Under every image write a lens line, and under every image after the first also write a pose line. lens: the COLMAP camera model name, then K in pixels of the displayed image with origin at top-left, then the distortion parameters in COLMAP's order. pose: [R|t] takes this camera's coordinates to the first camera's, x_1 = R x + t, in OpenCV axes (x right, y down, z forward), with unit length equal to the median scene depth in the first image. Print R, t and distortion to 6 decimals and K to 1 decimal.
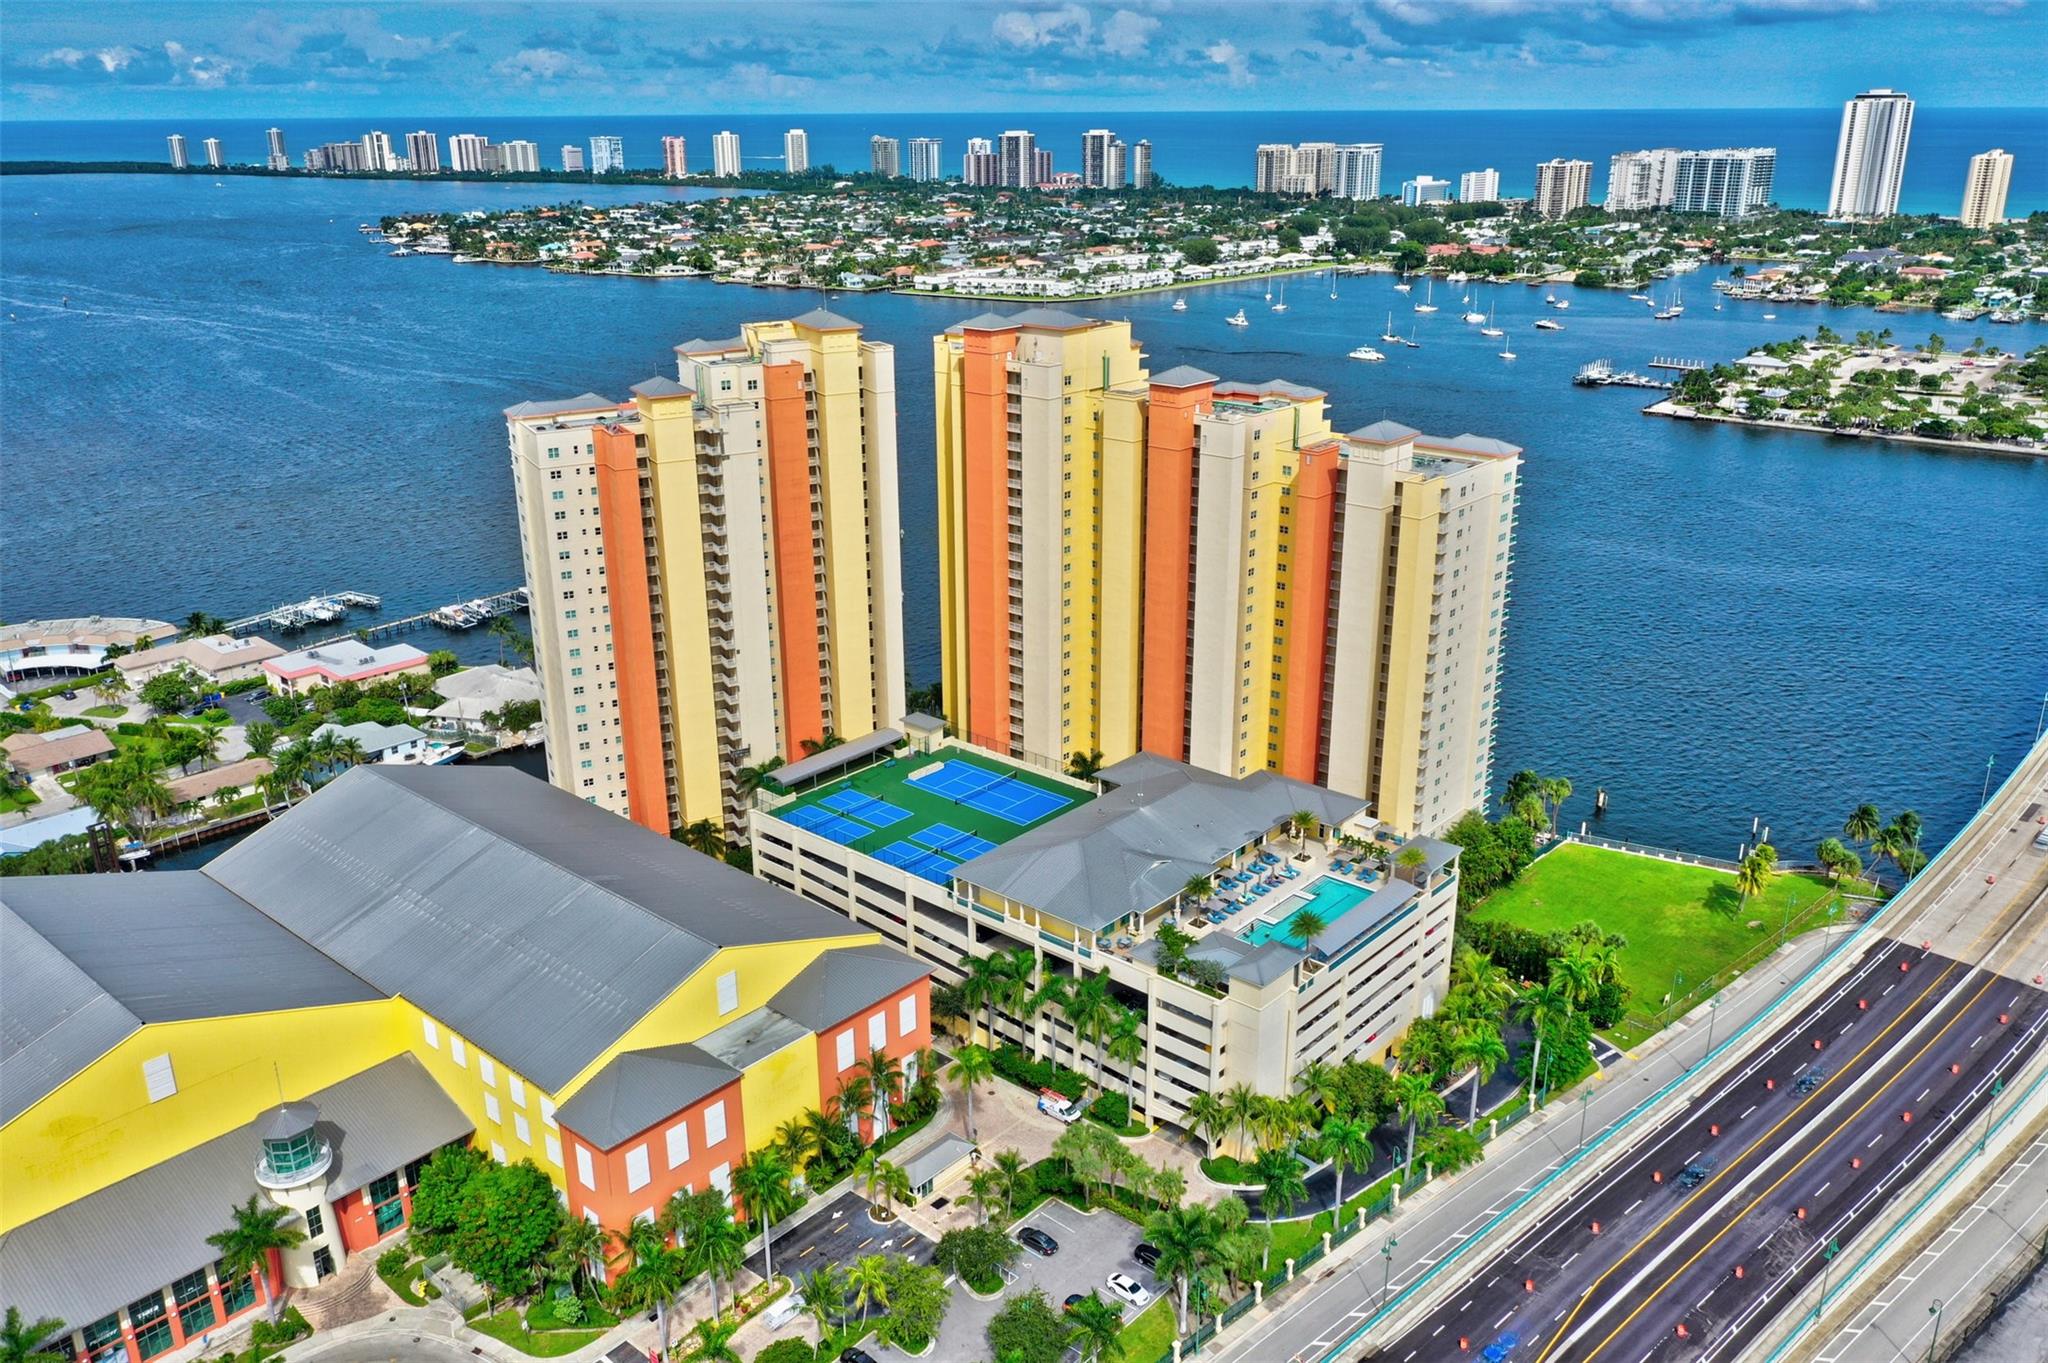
lens RADIAL K [[1621.2, 0, 1021.7], [0, 1621.2, 687.3], [0, 0, 1]] dist [-0.002296, 0.005264]
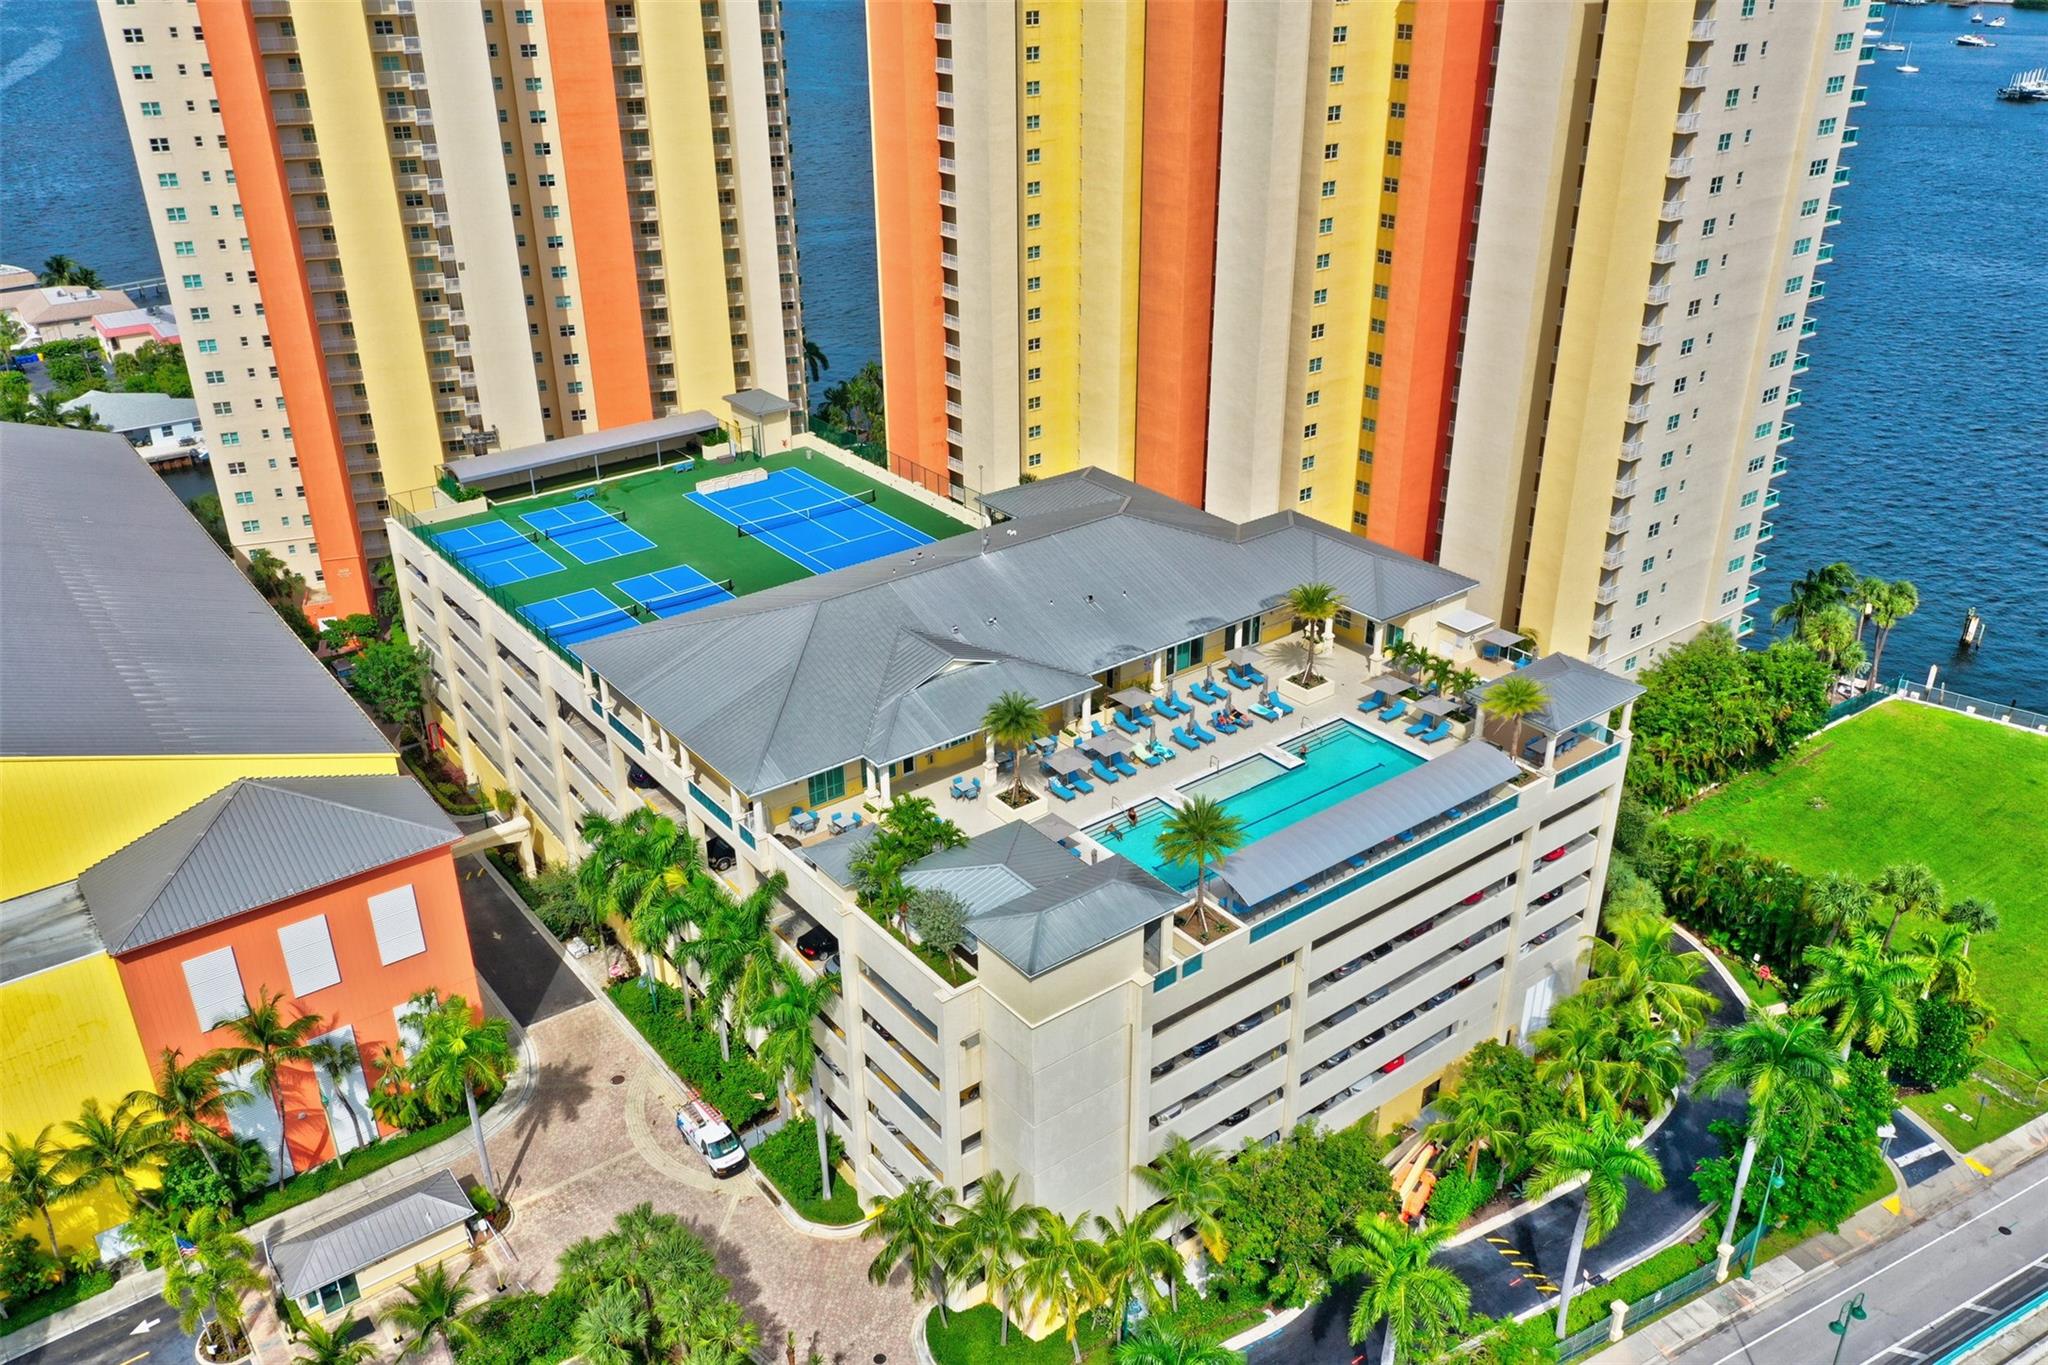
lens RADIAL K [[1621.2, 0, 1021.7], [0, 1621.2, 688.3], [0, 0, 1]] dist [-0.002296, 0.005264]
pose [[0.980454, 0.086080, -0.176919, 0.149409], [-0.063668, 0.989641, 0.128674, 0.042403], [0.186163, -0.114895, 0.975778, 0.427886]]
